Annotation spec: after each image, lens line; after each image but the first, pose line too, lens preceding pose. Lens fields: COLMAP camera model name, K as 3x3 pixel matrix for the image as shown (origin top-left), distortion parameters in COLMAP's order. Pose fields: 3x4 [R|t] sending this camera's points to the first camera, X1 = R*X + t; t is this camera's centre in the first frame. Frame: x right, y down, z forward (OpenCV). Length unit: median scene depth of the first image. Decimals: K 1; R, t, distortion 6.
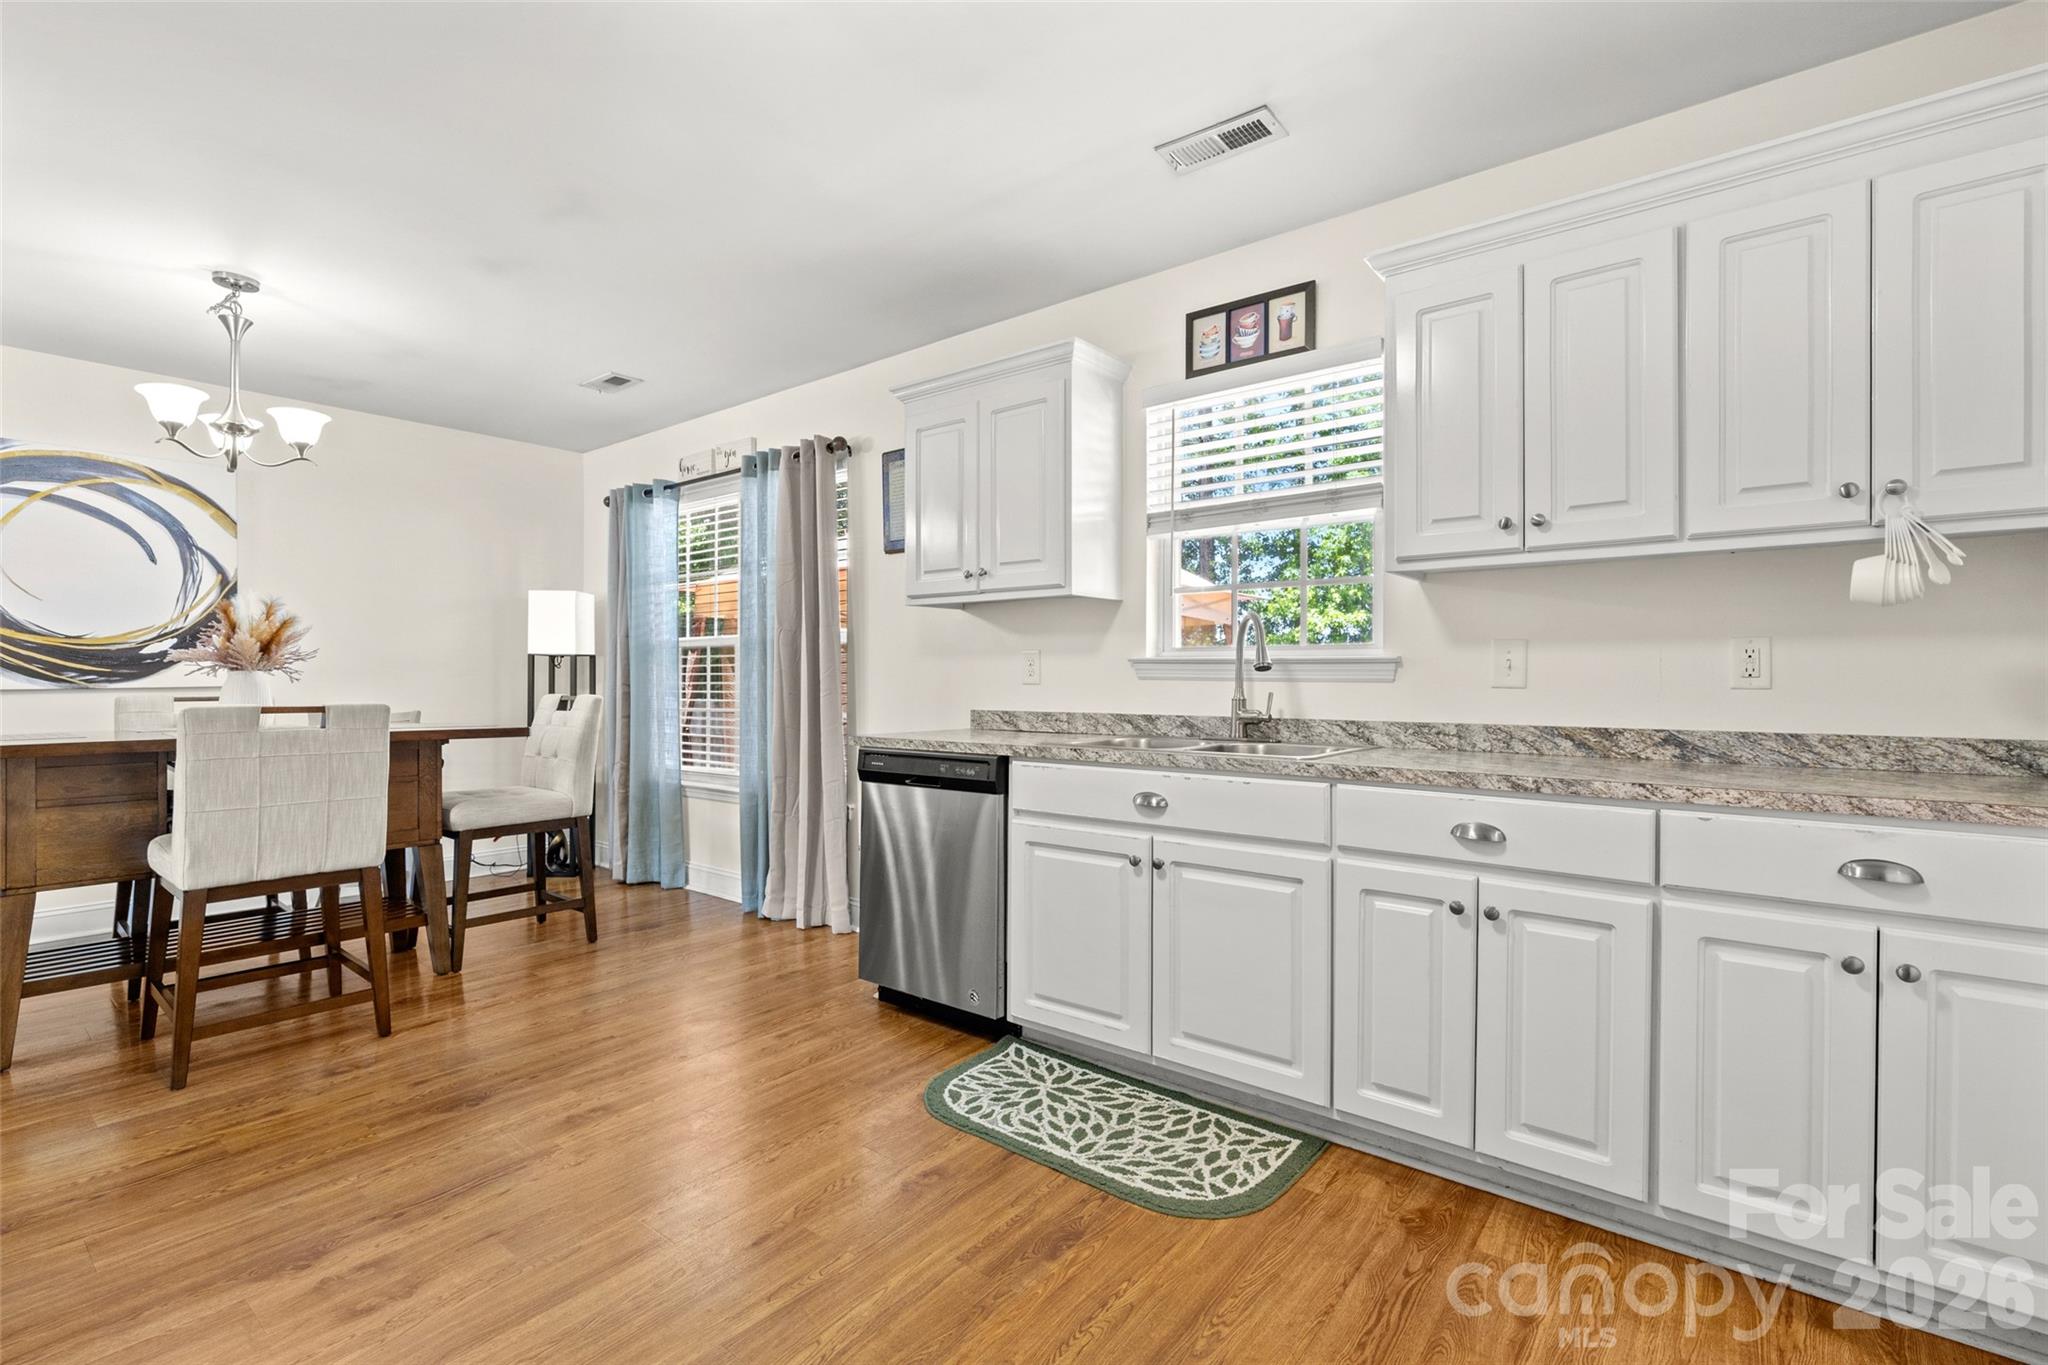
lens RADIAL K [[926.6, 0, 1012.0], [0, 926.6, 676.1], [0, 0, 1]] dist [0.004426, 0.000098]
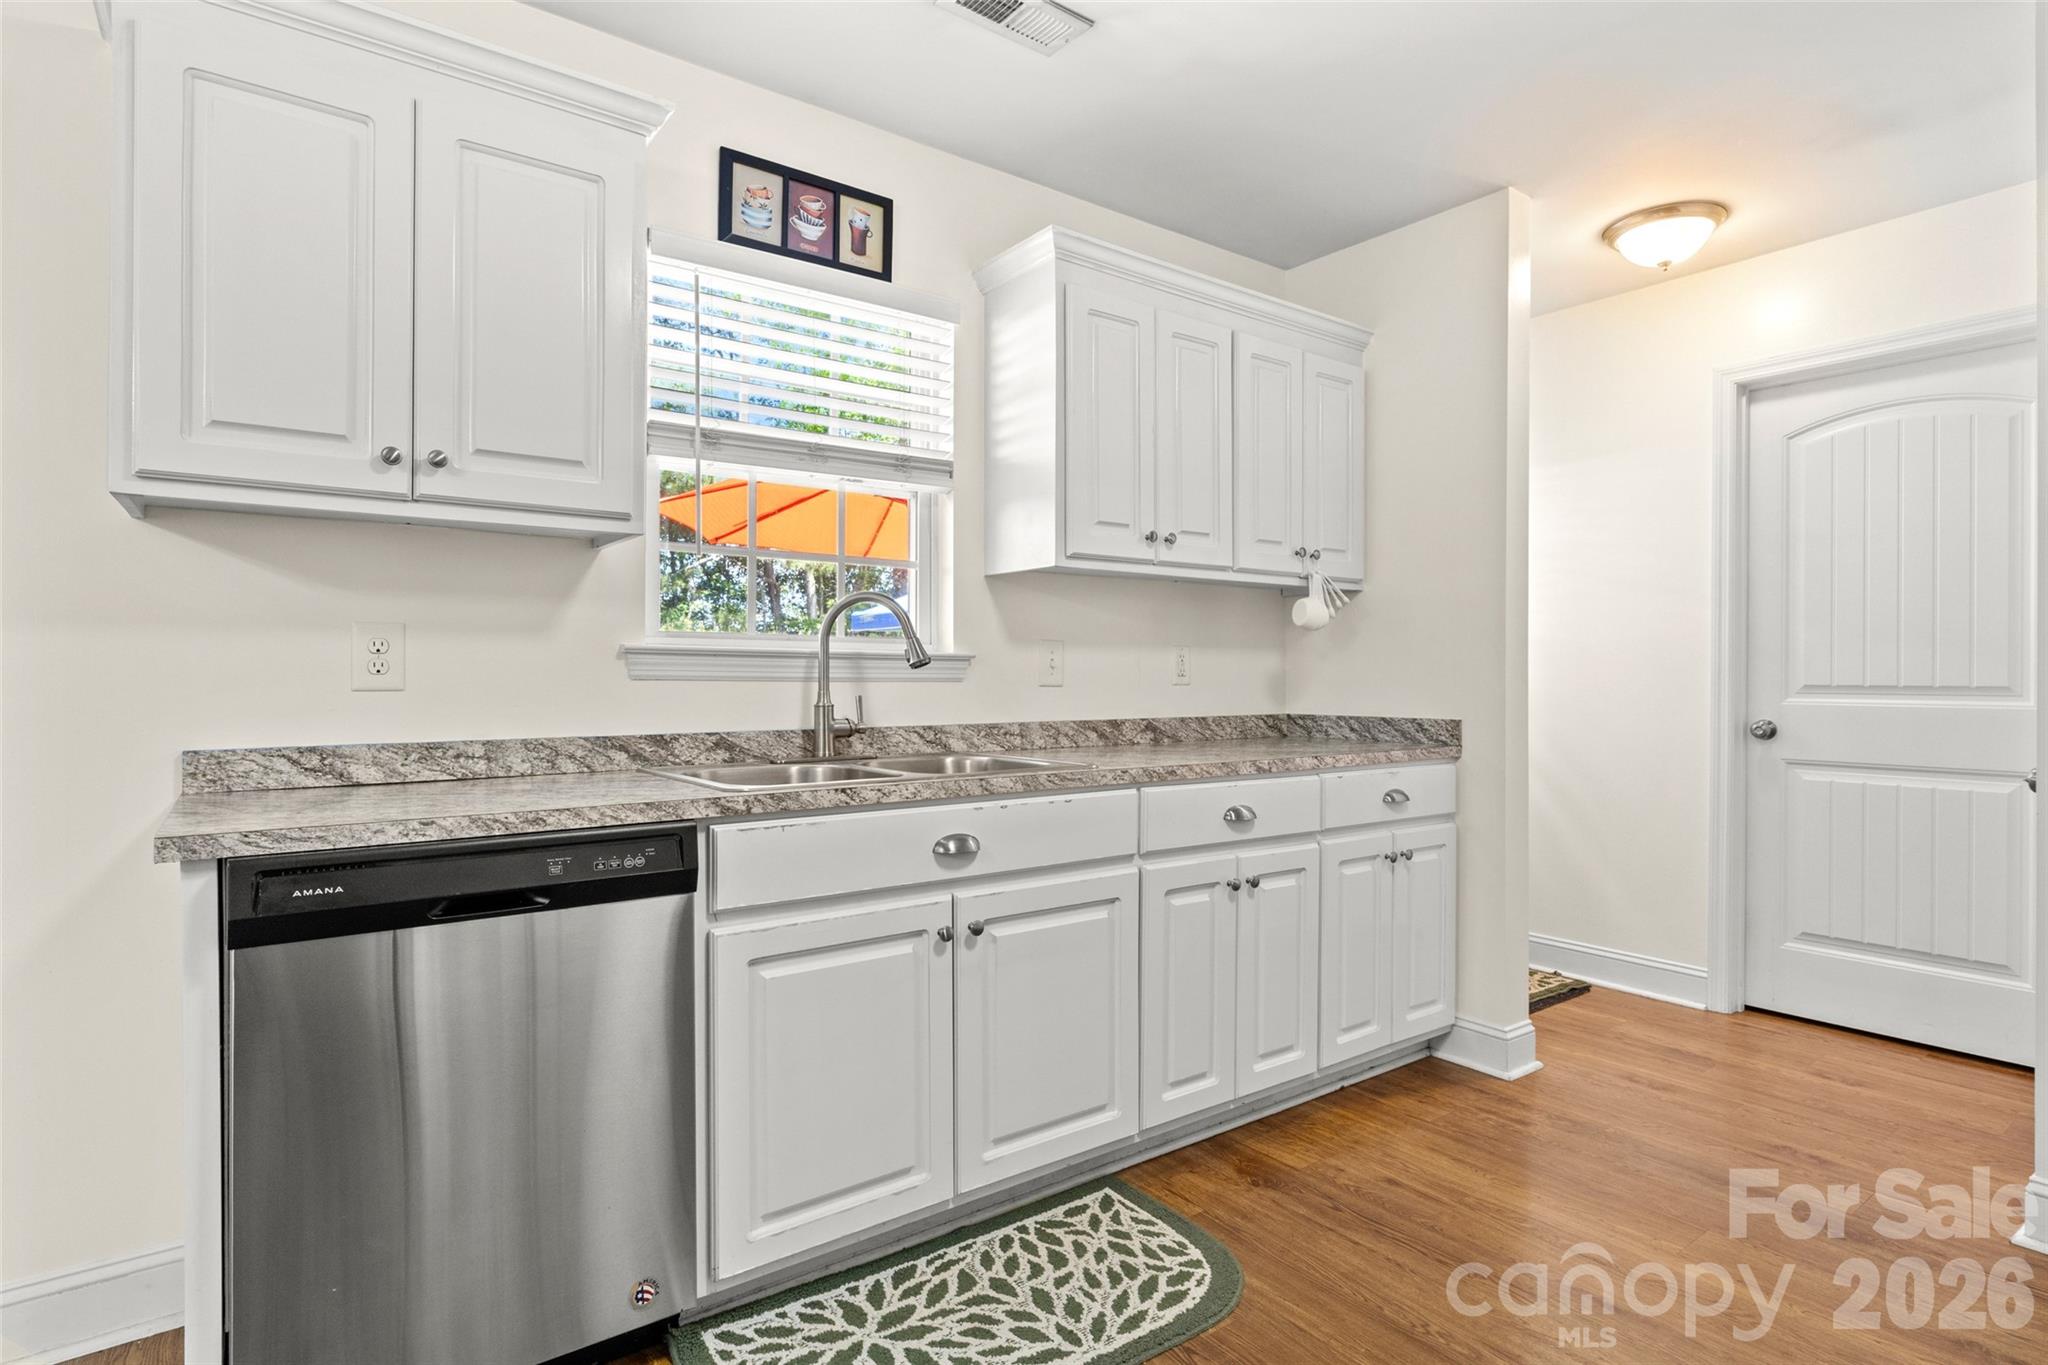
lens RADIAL K [[1050.9, 0, 1018.2], [0, 1050.9, 671.0], [0, 0, 1]] dist [-0.006282, 0.000580]
pose [[0.252315, 0.004969, 0.967632, -0.665476], [-0.001131, 0.999988, -0.004841, 0.001274], [-0.967644, 0.000127, 0.252318, 0.780014]]
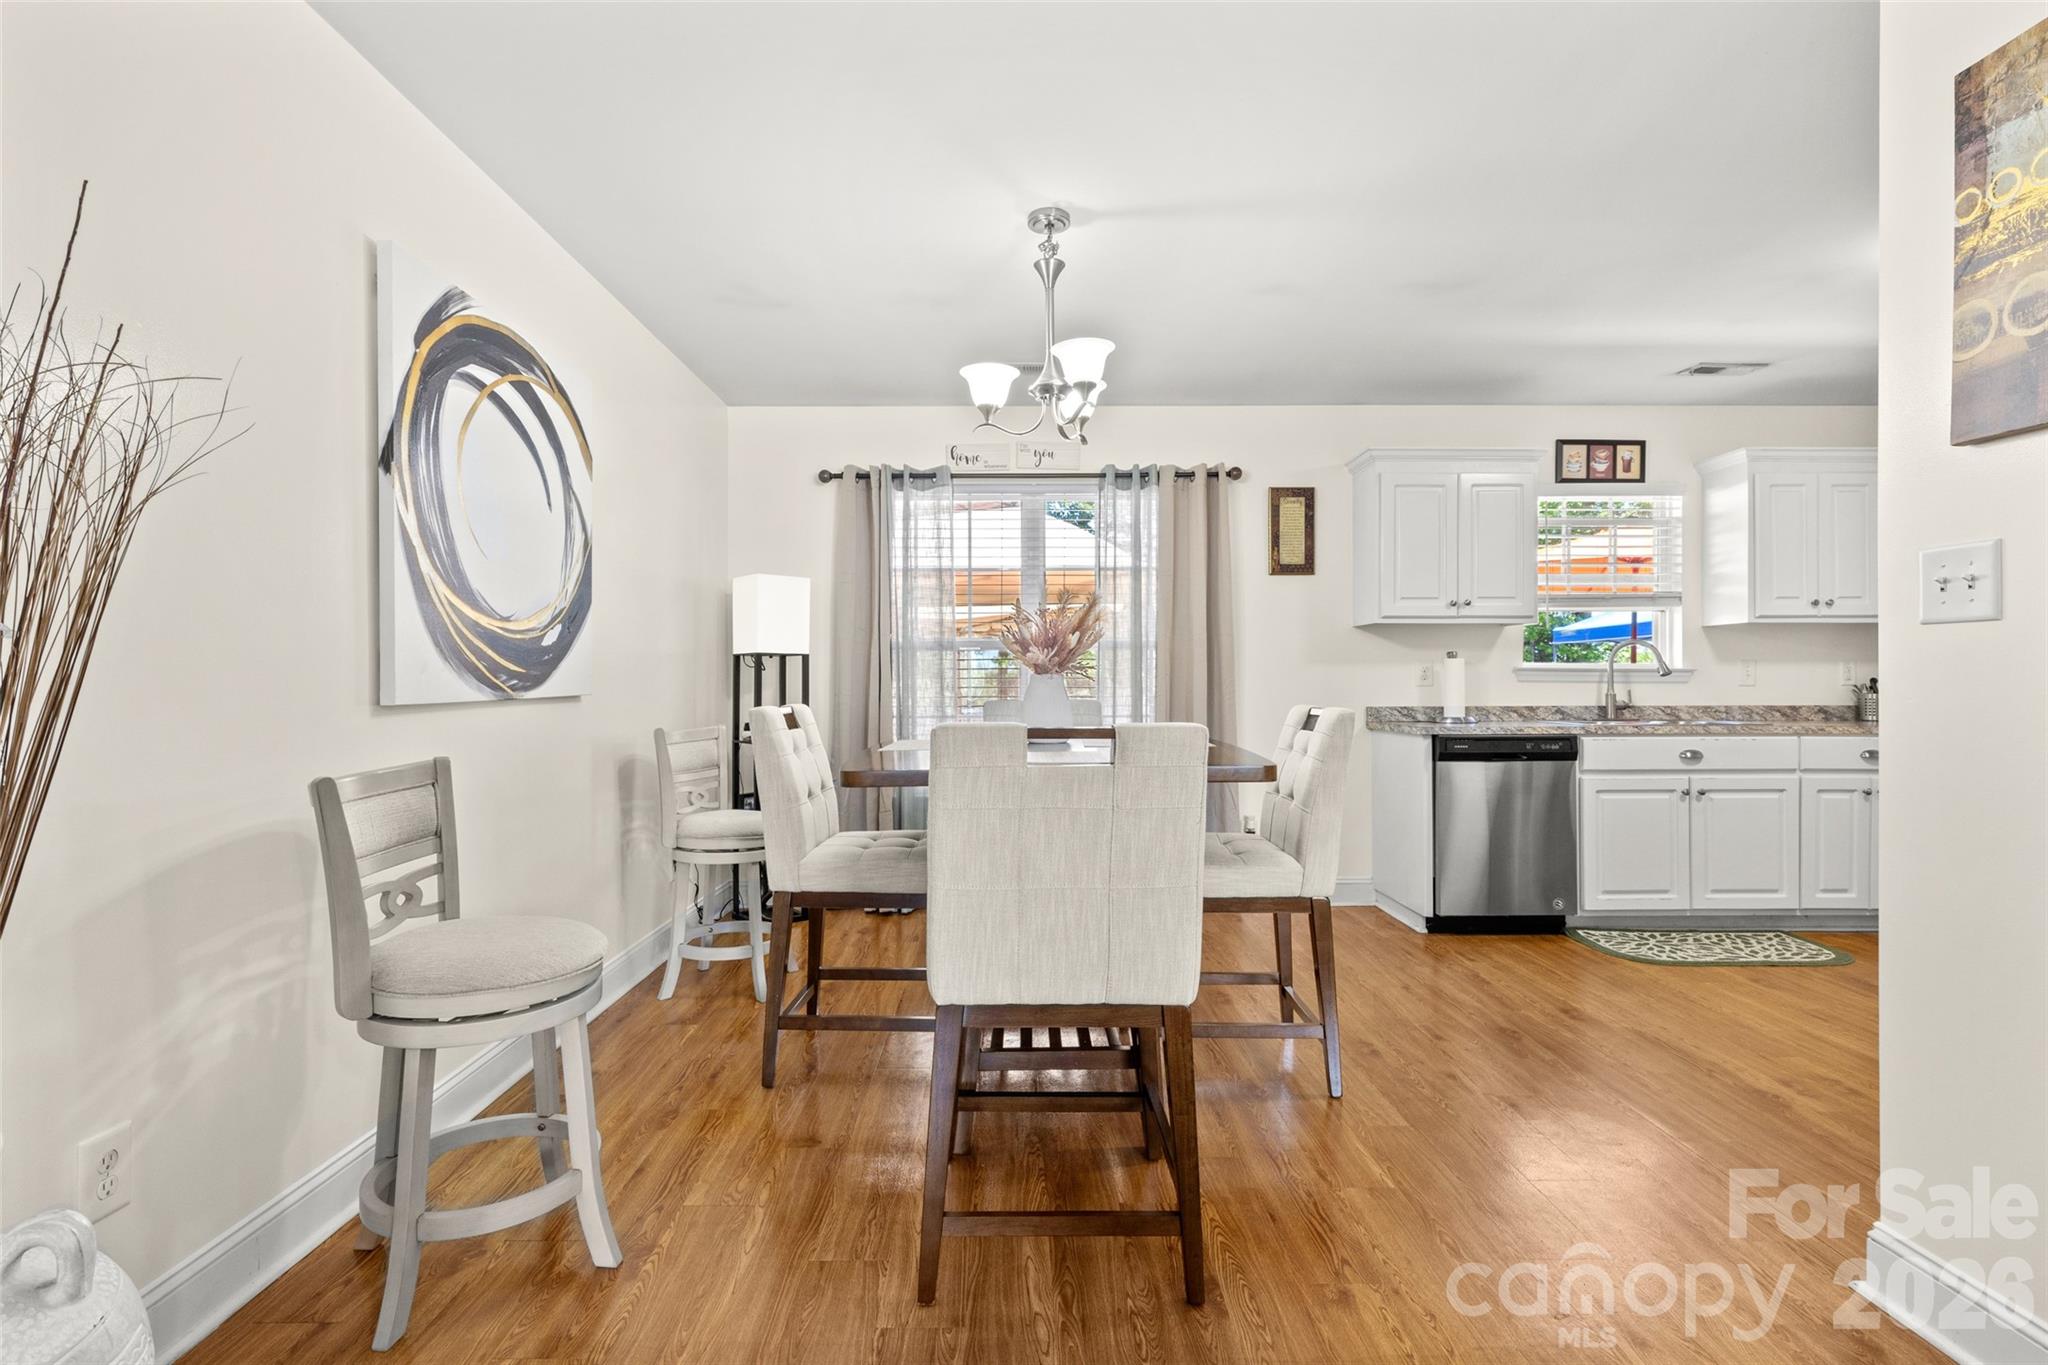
lens RADIAL K [[966.8, 0, 1018.8], [0, 966.8, 679.8], [0, 0, 1]] dist [-0.004059, 0.000227]
pose [[0.773554, 0.000256, 0.633730, -1.951835], [-0.000054, 1.000000, -0.000338, 0.001208], [-0.633730, 0.000227, 0.773554, 0.449827]]
